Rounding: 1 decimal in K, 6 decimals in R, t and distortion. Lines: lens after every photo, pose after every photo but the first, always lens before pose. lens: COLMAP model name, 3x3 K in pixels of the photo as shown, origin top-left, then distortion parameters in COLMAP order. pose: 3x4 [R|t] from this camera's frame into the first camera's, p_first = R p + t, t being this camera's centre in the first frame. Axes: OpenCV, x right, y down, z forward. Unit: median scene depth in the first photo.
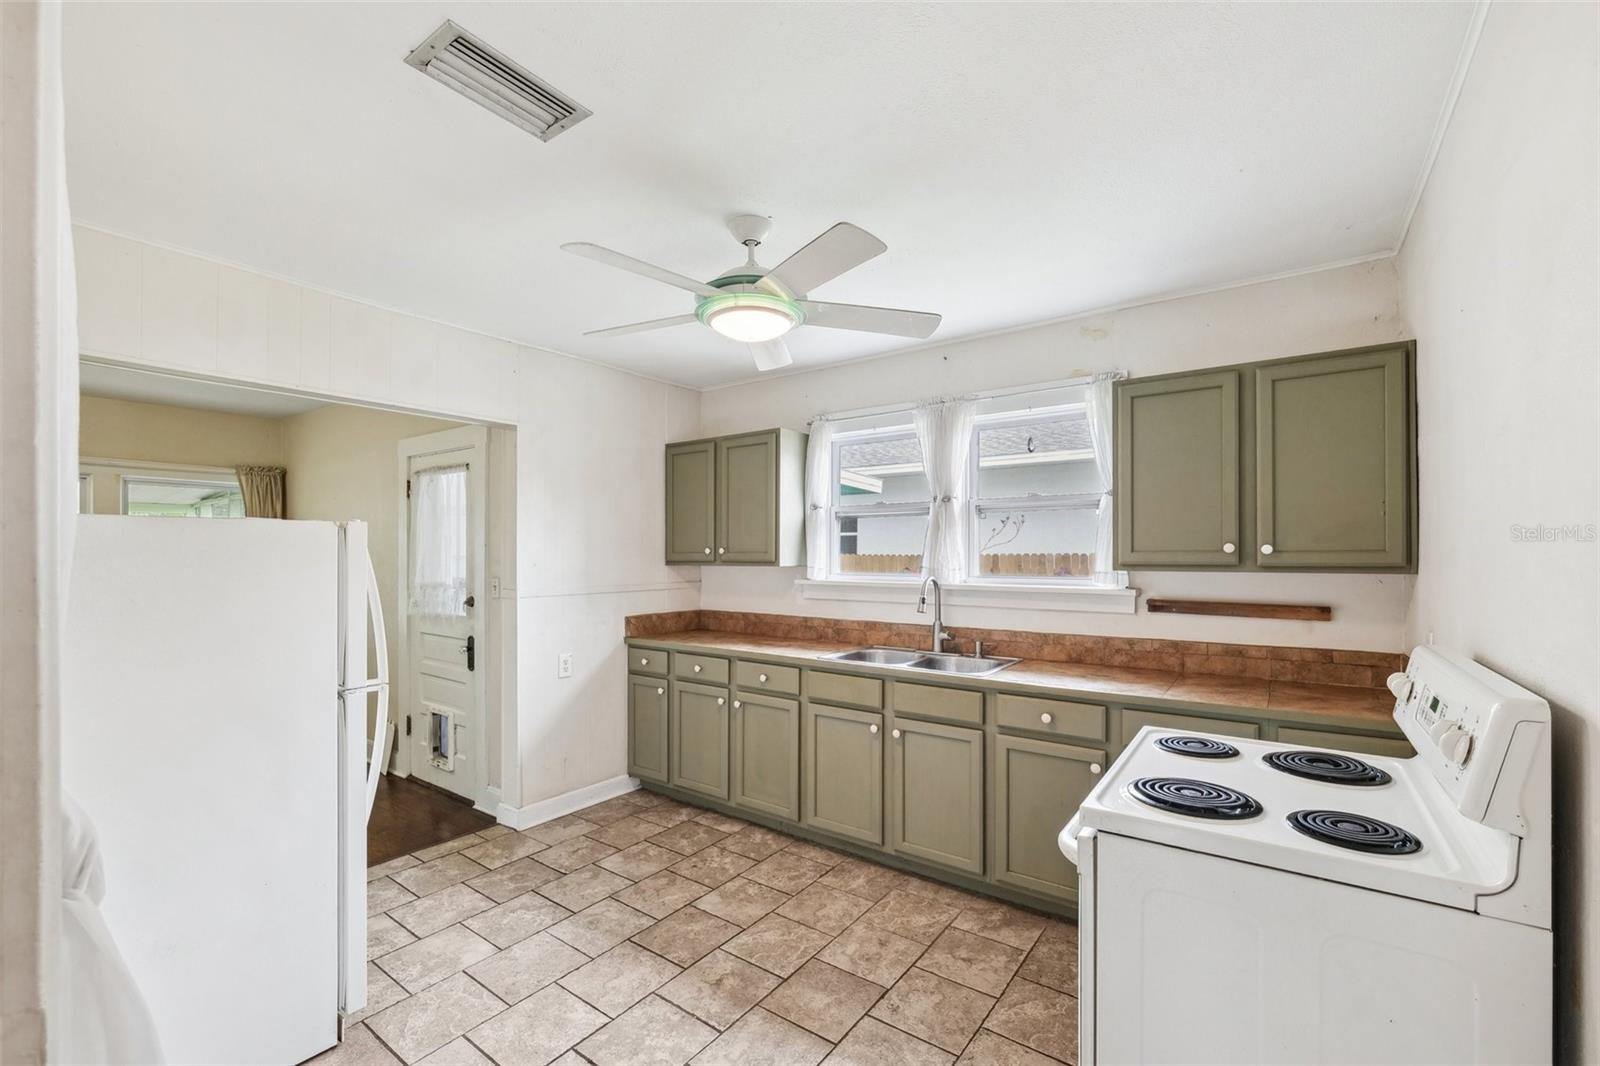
lens RADIAL K [[665.8, 0, 802.1], [0, 665.8, 540.5], [0, 0, 1]] dist [-0.008828, -0.000032]
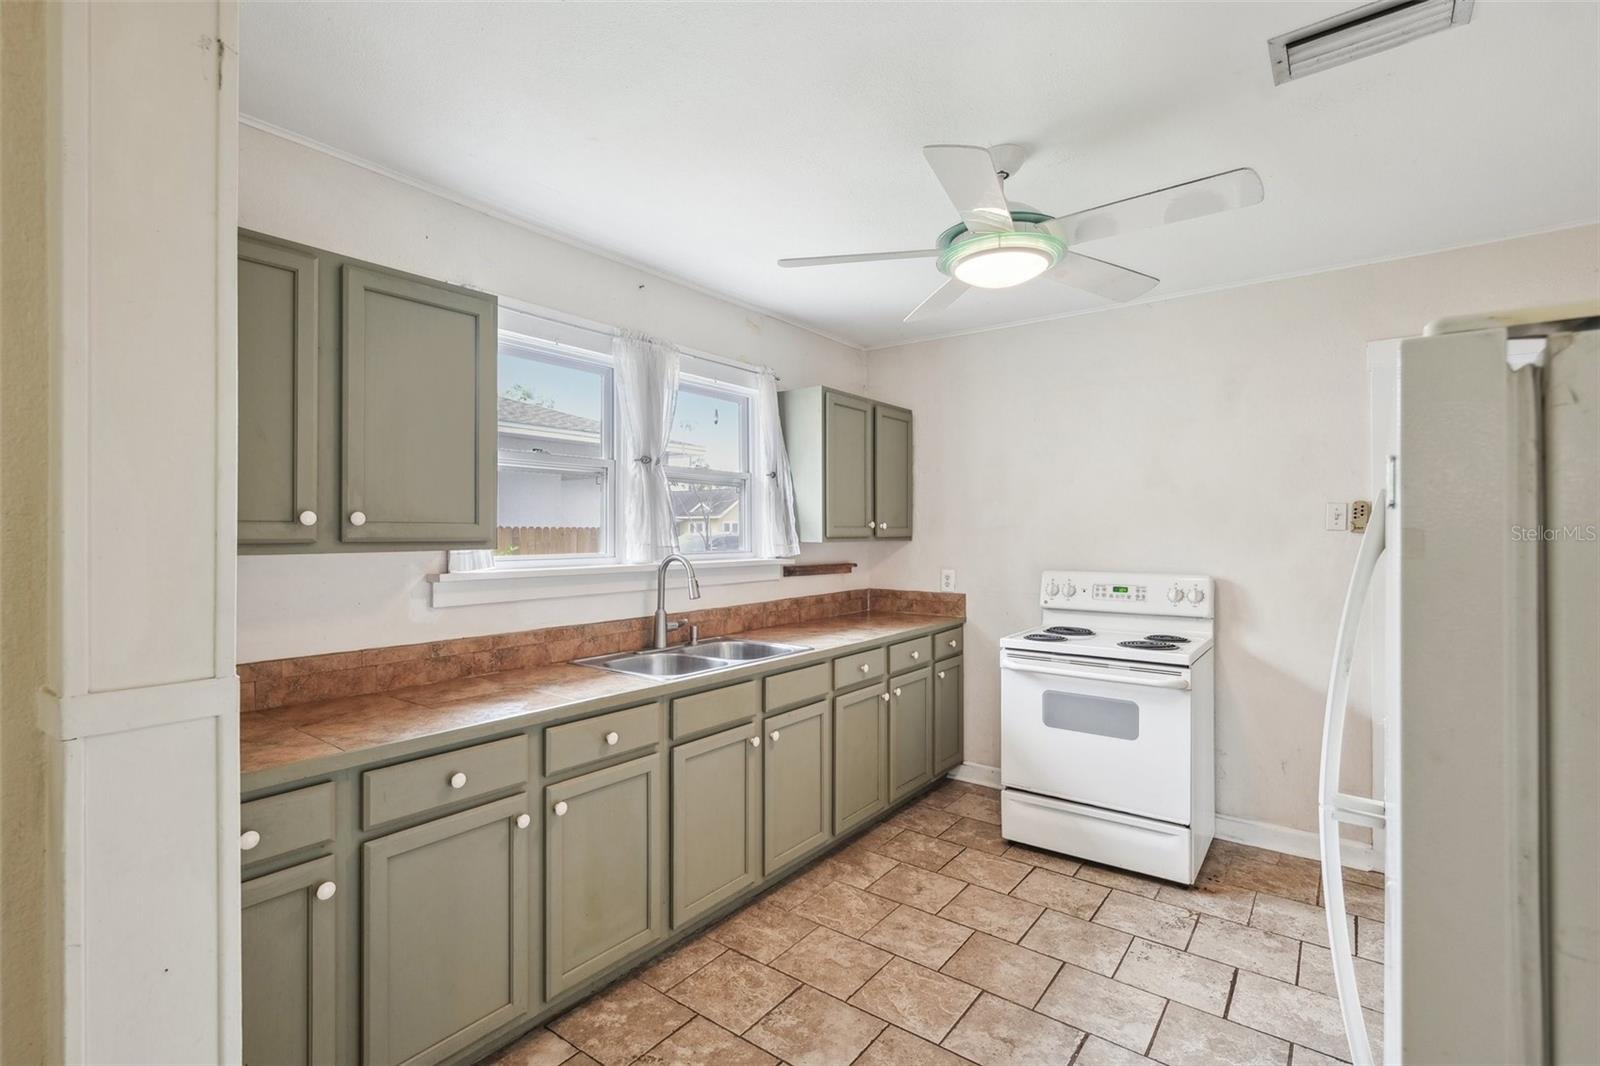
lens RADIAL K [[726.6, 0, 800.0], [0, 726.6, 533.0], [0, 0, 1]] dist [-0.004348, -0.000166]
pose [[0.027913, -0.003027, 0.999606, -0.766706], [-0.023662, 0.999713, 0.003688, 0.023007], [-0.999330, -0.023755, 0.027833, 0.920239]]
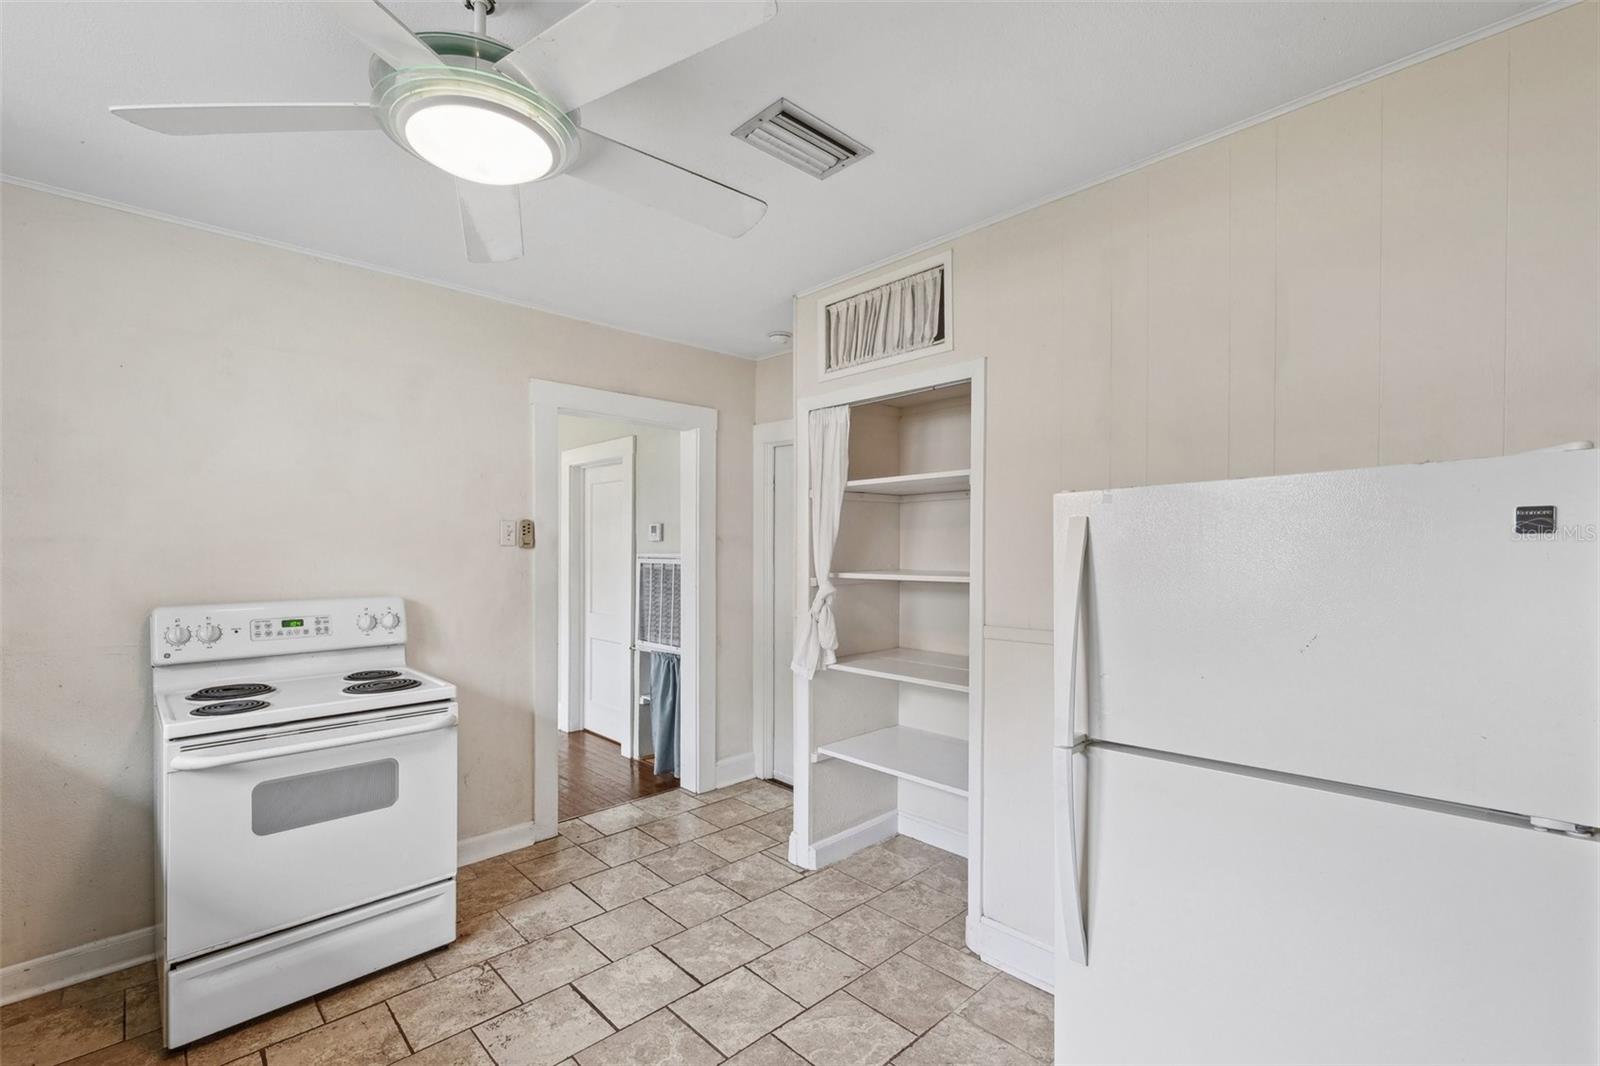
lens RADIAL K [[694.0, 0, 780.5], [0, 694.0, 566.2], [0, 0, 1]] dist [0.000373, 0.000501]
pose [[-0.981101, -0.005929, 0.193404, -0.337569], [-0.005114, 0.999976, 0.004712, 0.029065], [-0.193428, 0.003634, -0.981108, 1.150108]]
